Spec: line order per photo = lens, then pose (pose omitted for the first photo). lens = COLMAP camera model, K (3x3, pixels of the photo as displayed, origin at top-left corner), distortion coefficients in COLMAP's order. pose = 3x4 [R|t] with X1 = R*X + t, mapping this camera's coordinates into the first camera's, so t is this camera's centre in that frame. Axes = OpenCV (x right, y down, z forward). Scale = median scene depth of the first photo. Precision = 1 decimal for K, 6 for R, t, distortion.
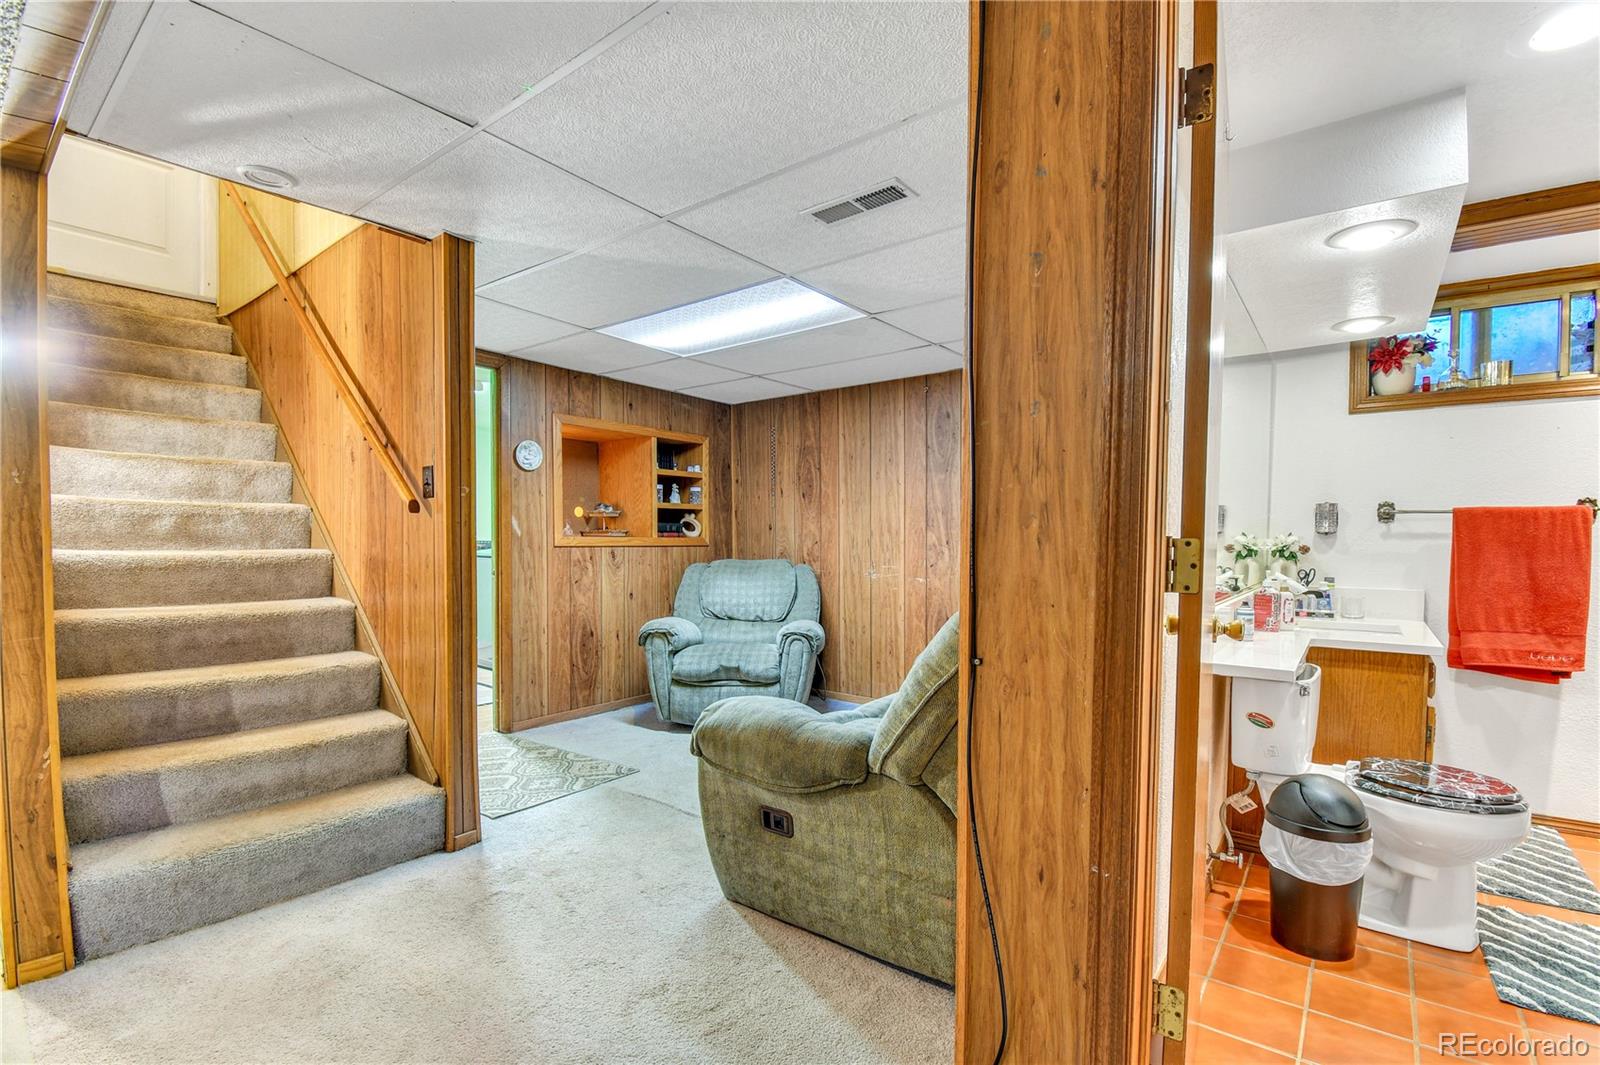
lens RADIAL K [[715.1, 0, 785.8], [0, 715.1, 571.2], [0, 0, 1]] dist [0.019844, -0.025197]
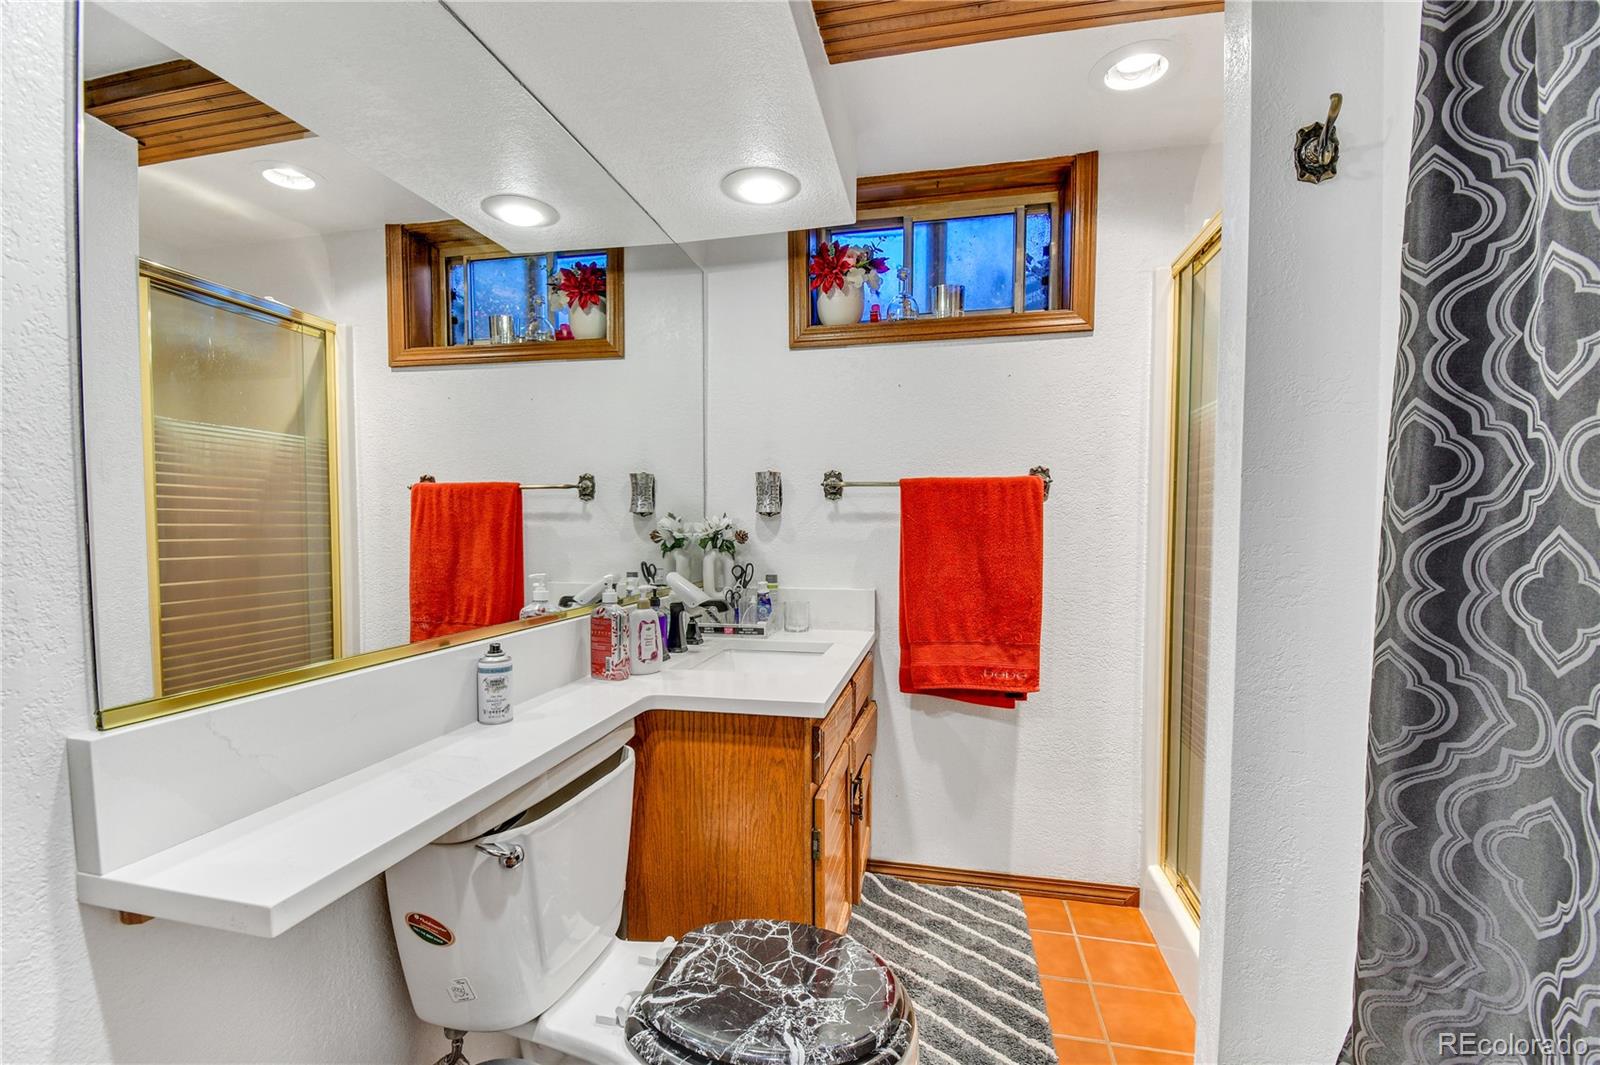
lens RADIAL K [[715.1, 0, 785.8], [0, 715.1, 571.2], [0, 0, 1]] dist [0.019844, -0.025197]
pose [[0.898055, -0.029892, 0.438867, 0.515788], [0.023468, 0.999523, 0.020057, -0.010725], [-0.439257, -0.007713, 0.898328, 0.394555]]
